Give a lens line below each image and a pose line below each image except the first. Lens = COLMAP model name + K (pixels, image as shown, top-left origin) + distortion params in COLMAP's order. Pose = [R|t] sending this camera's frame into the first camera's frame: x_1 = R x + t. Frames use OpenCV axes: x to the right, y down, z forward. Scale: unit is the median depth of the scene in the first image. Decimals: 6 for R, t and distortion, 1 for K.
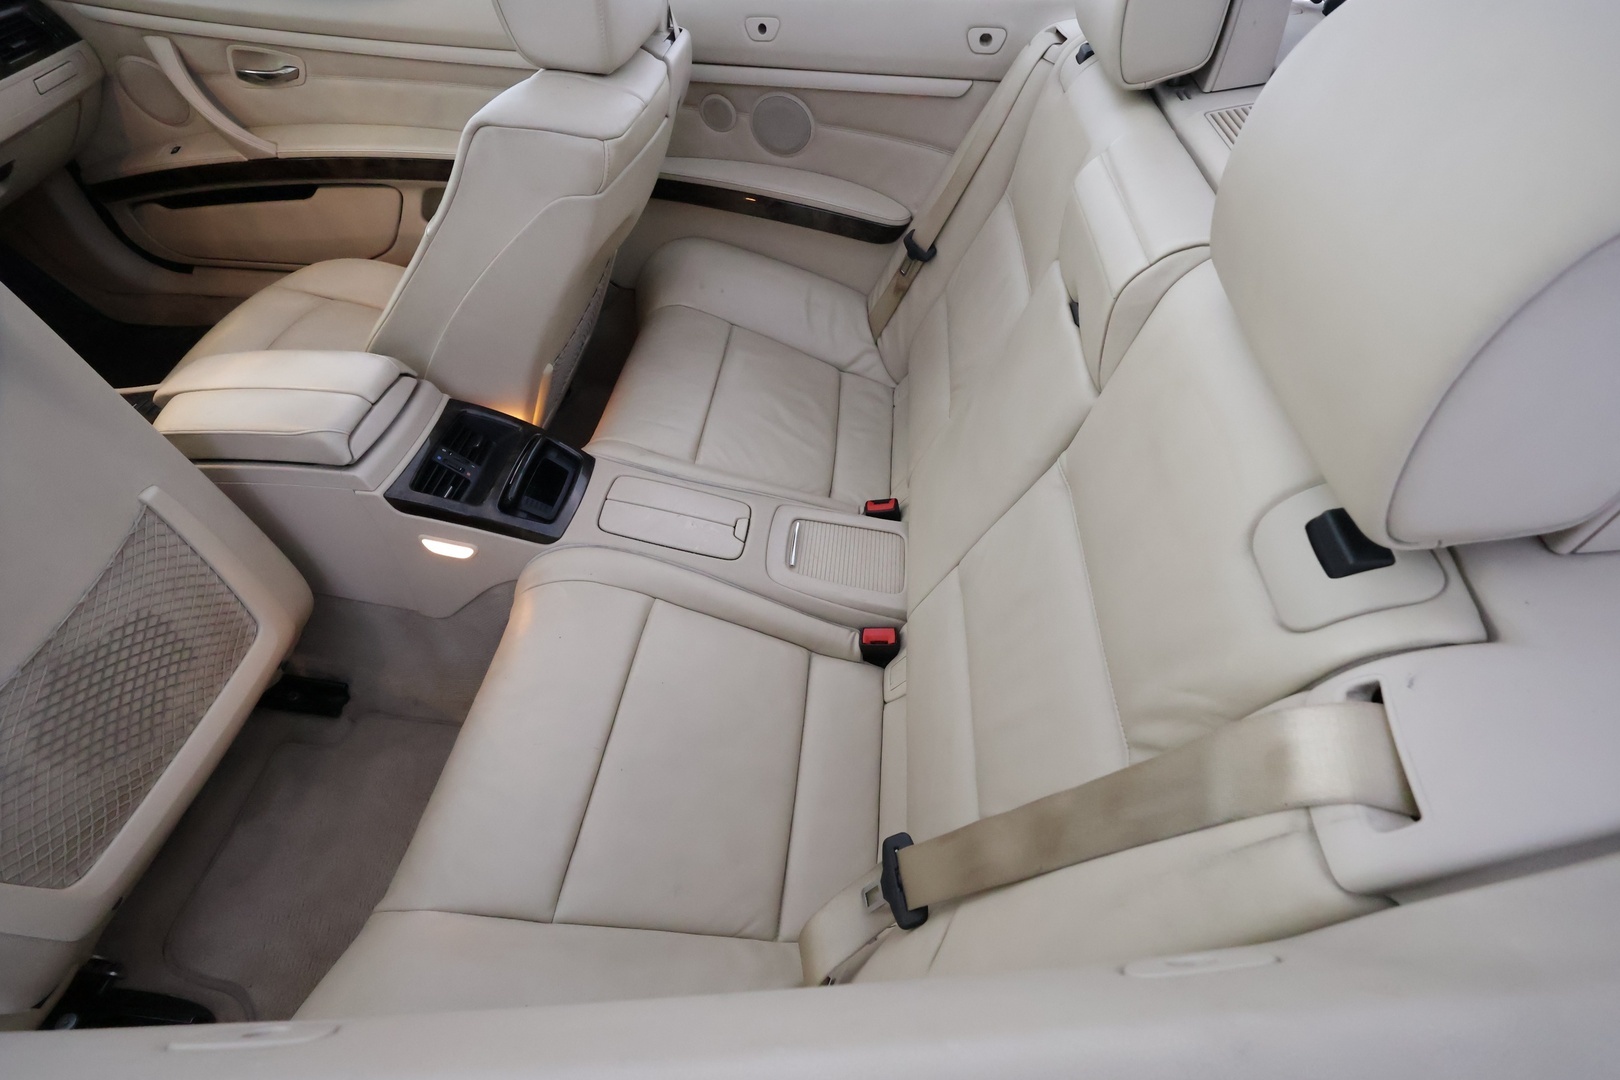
lens RADIAL K [[752.4, 0, 826.5], [0, 752.4, 544.1], [0, 0, 1]] dist [-0.000722, 0.000874]
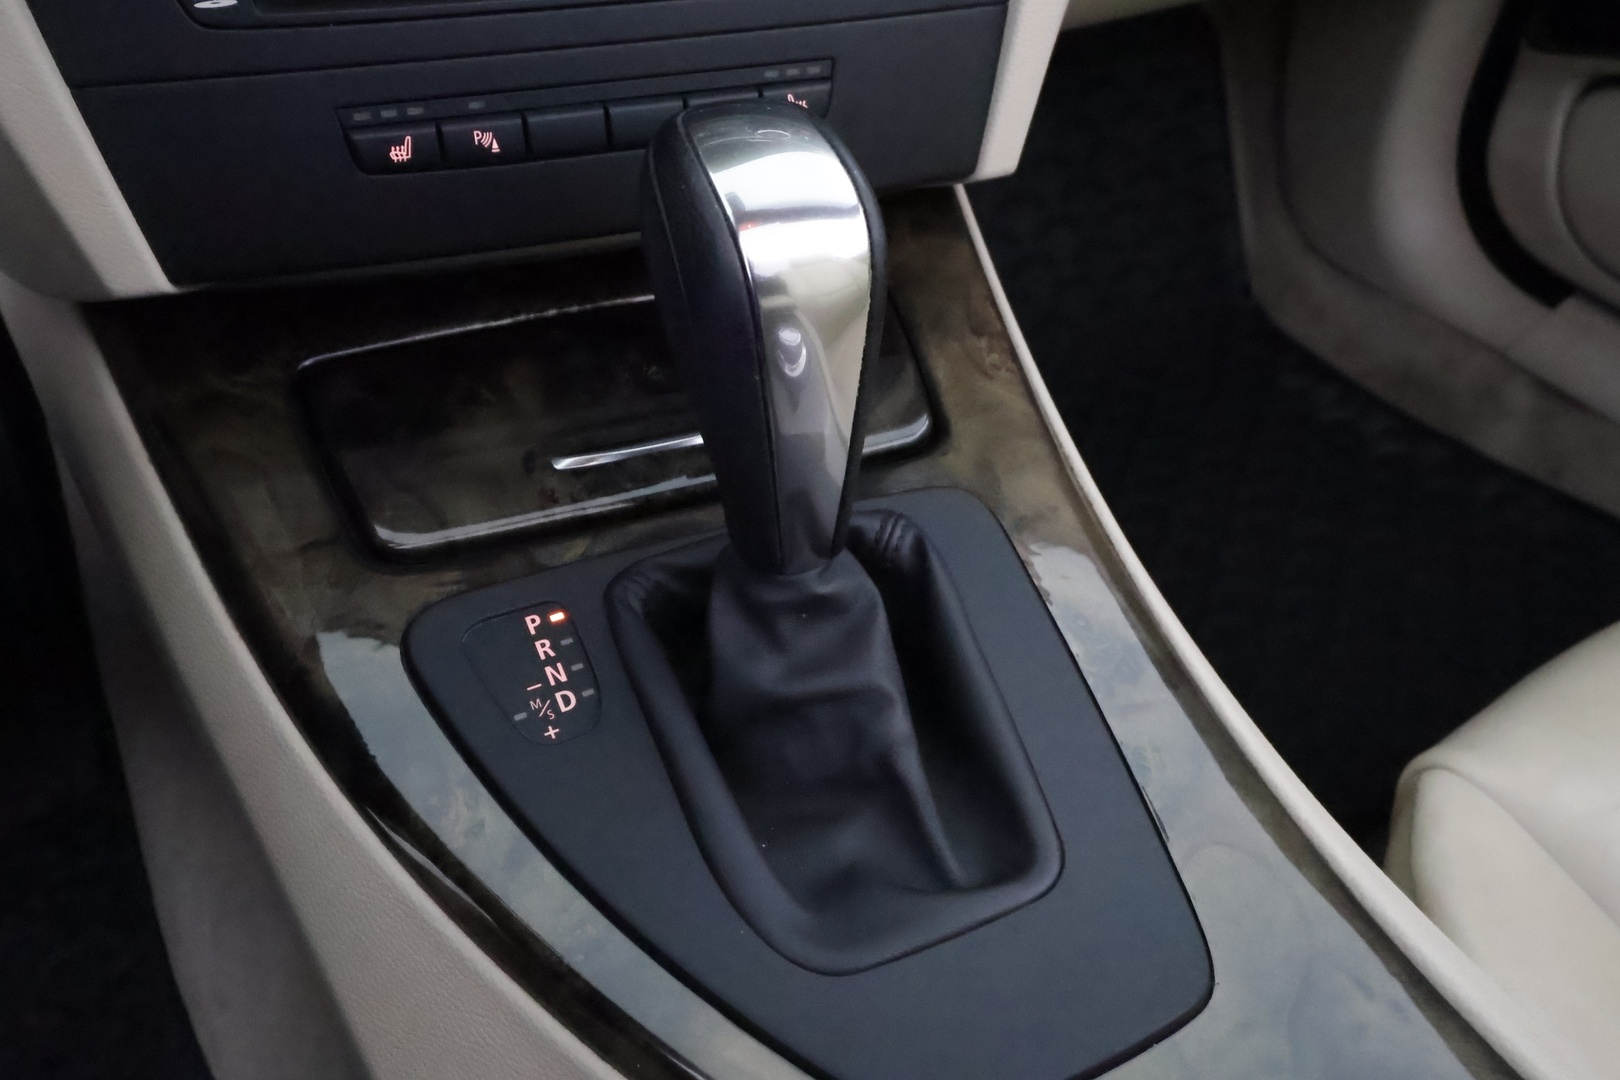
lens RADIAL K [[1259.8, 0, 806.0], [0, 1259.8, 540.4], [0, 0, 1]] dist [0.009480, 0.004773]
pose [[0.510759, 0.538340, -0.670309, -0.740956], [-0.650199, 0.751978, 0.108494, -0.169767], [0.562465, 0.380420, 0.734108, 0.578987]]
